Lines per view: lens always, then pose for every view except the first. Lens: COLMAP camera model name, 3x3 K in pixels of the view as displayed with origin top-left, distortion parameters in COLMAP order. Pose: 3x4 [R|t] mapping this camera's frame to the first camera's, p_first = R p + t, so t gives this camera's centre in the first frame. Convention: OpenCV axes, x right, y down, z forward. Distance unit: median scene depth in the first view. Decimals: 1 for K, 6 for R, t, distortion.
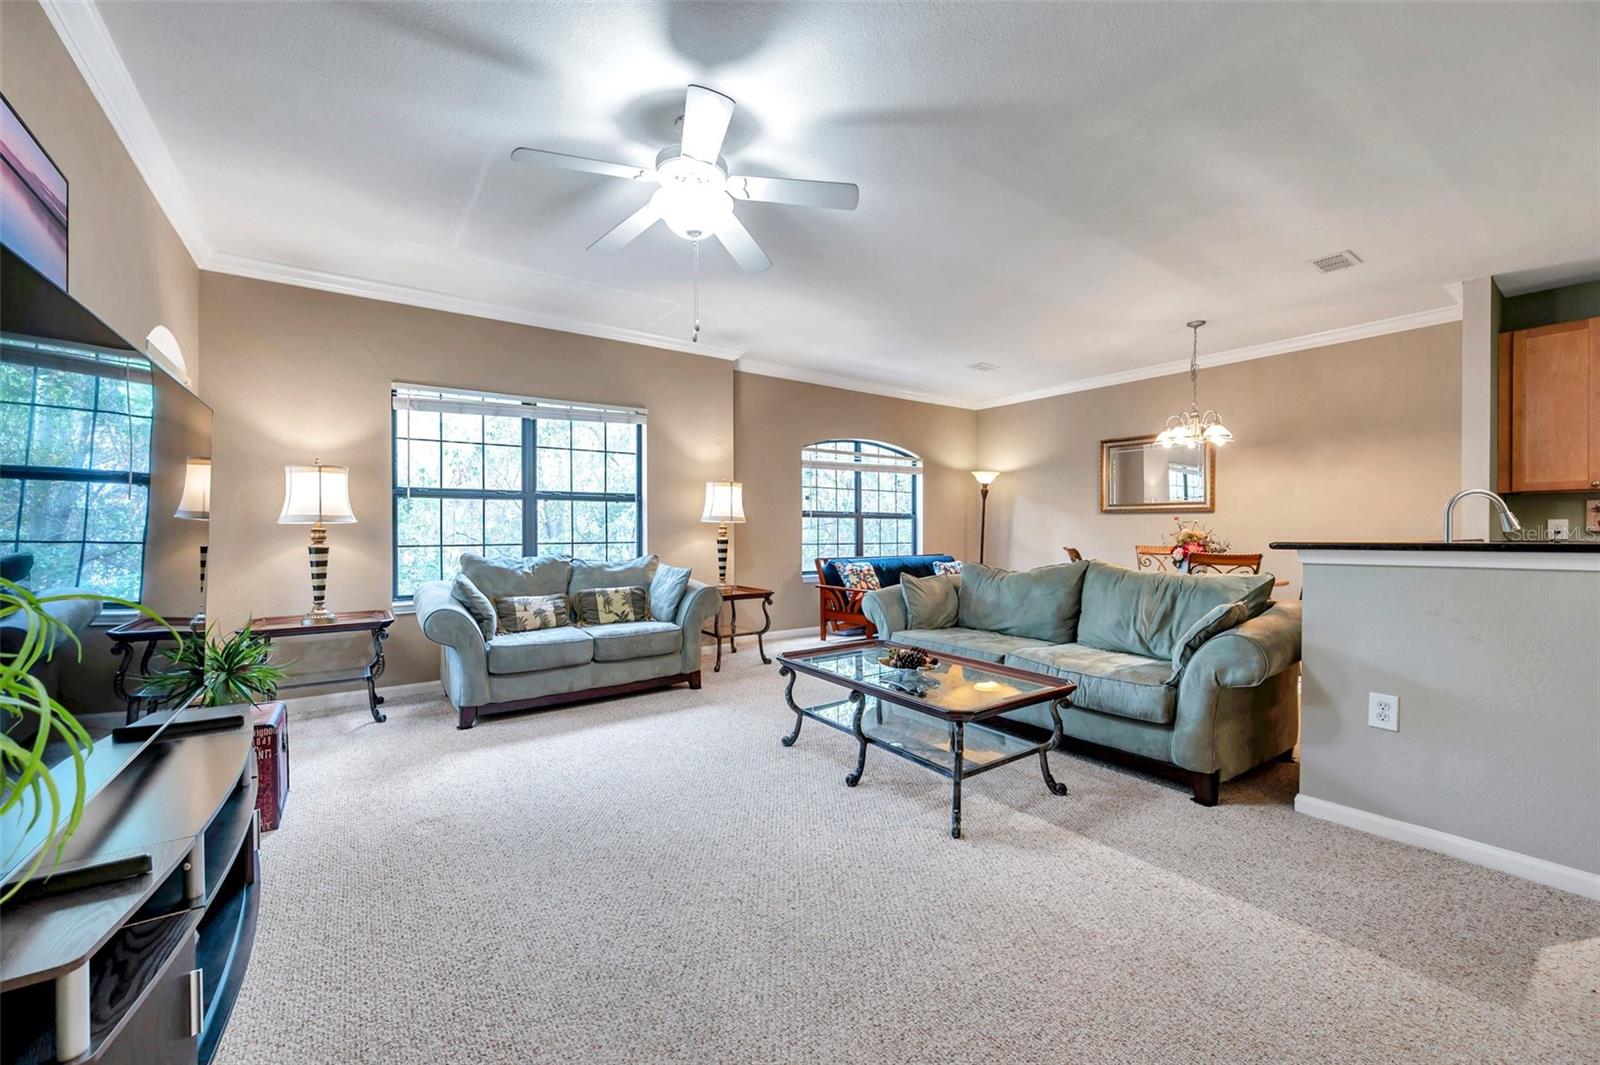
lens RADIAL K [[634.8, 0, 791.5], [0, 634.8, 531.4], [0, 0, 1]] dist [-0.002295, 0.000467]
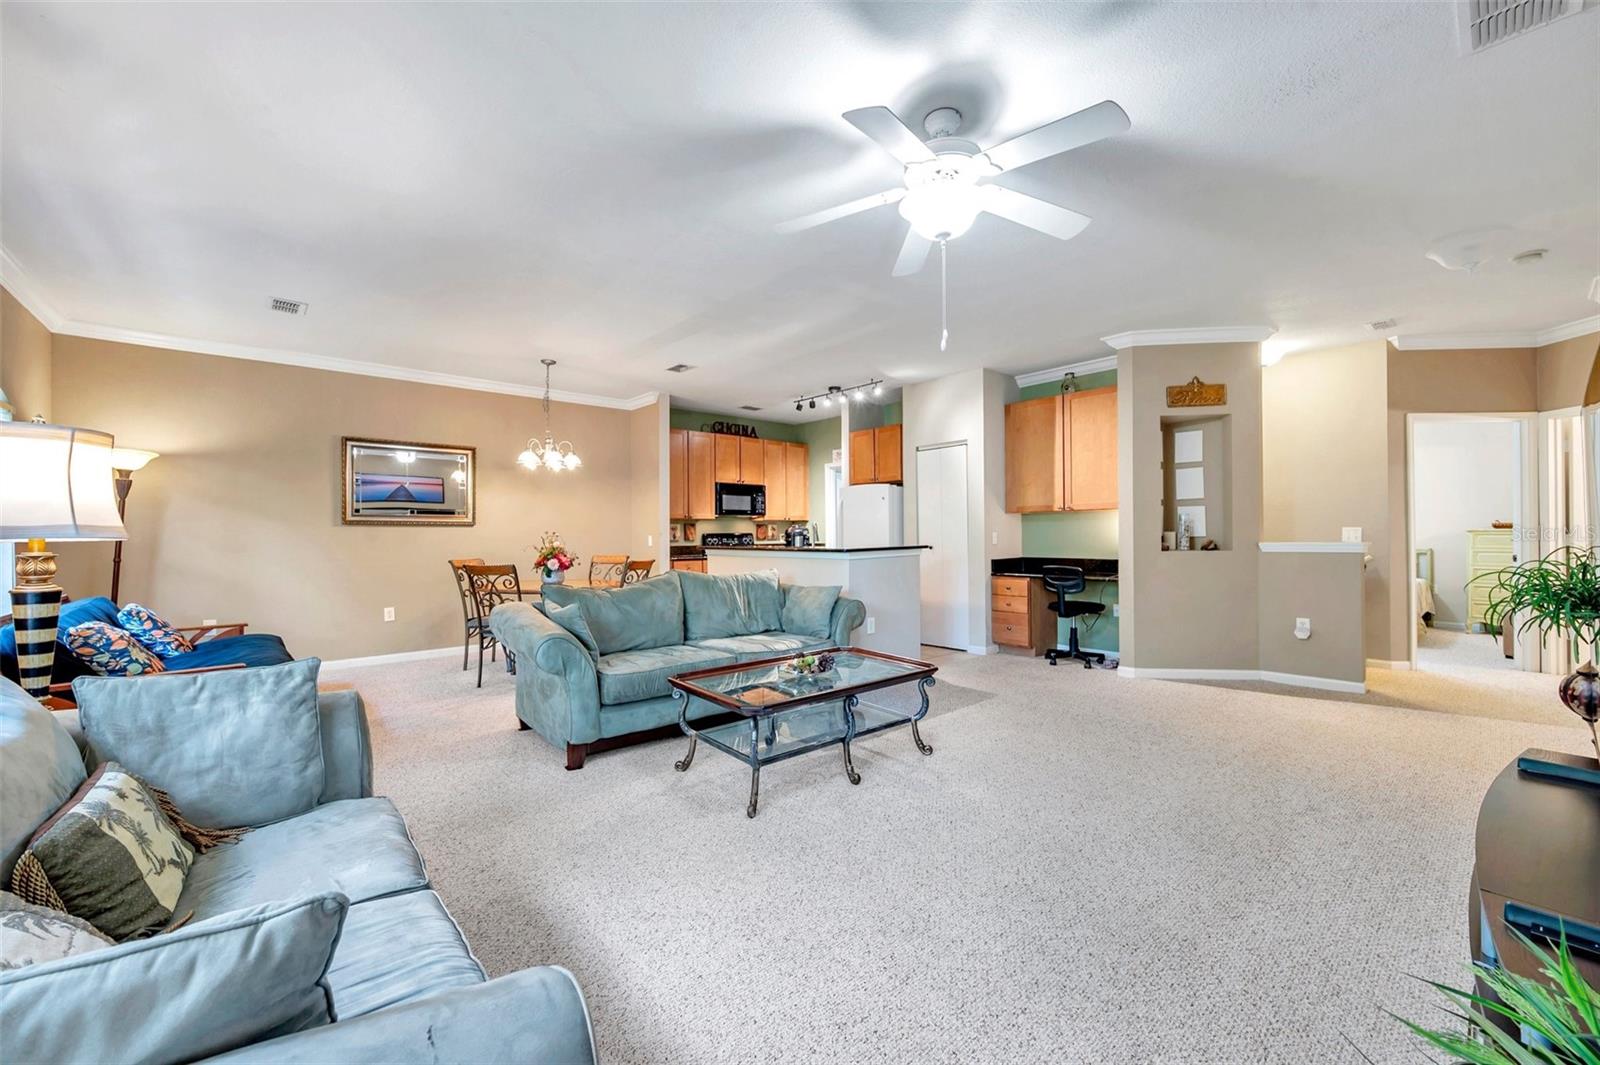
lens RADIAL K [[634.8, 0, 811.1], [0, 634.8, 522.4], [0, 0, 1]] dist [-0.002295, 0.000467]
pose [[-0.121117, 0.015670, 0.992515, -0.408881], [0.009633, 0.999847, -0.014610, -0.013480], [-0.992591, 0.007791, -0.121250, 0.500174]]
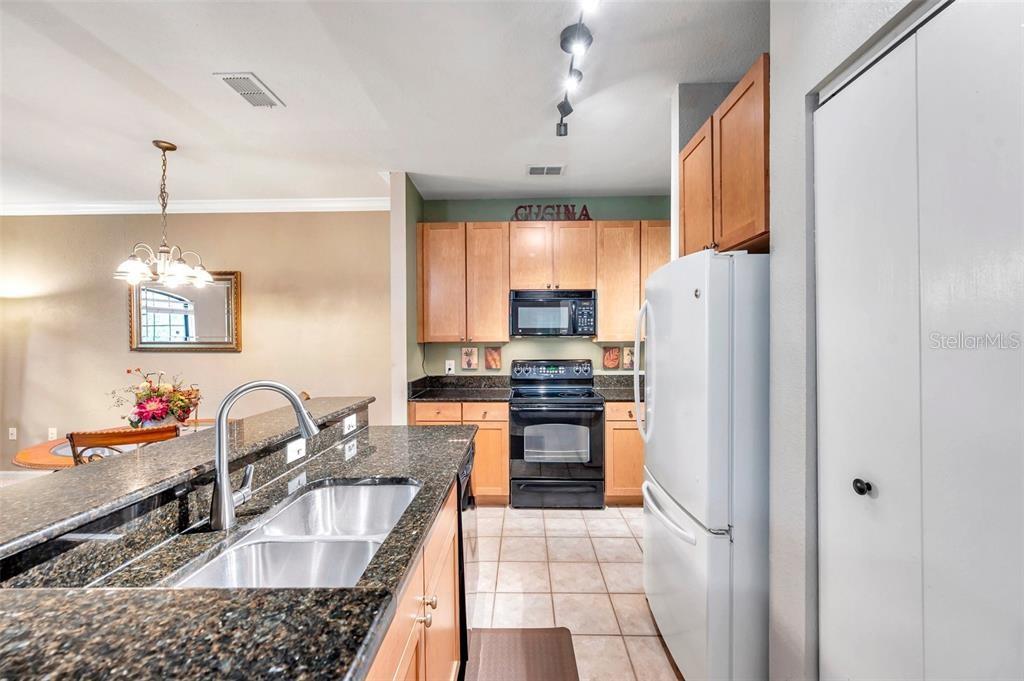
lens RADIAL K [[406.3, 0, 514.0], [0, 406.3, 342.2], [0, 0, 1]] dist [-0.002295, 0.000467]
pose [[0.598521, -0.012889, 0.801003, 0.353767], [0.009134, 0.999915, 0.009264, -0.042851], [-0.801055, 0.001771, 0.598588, 0.208982]]
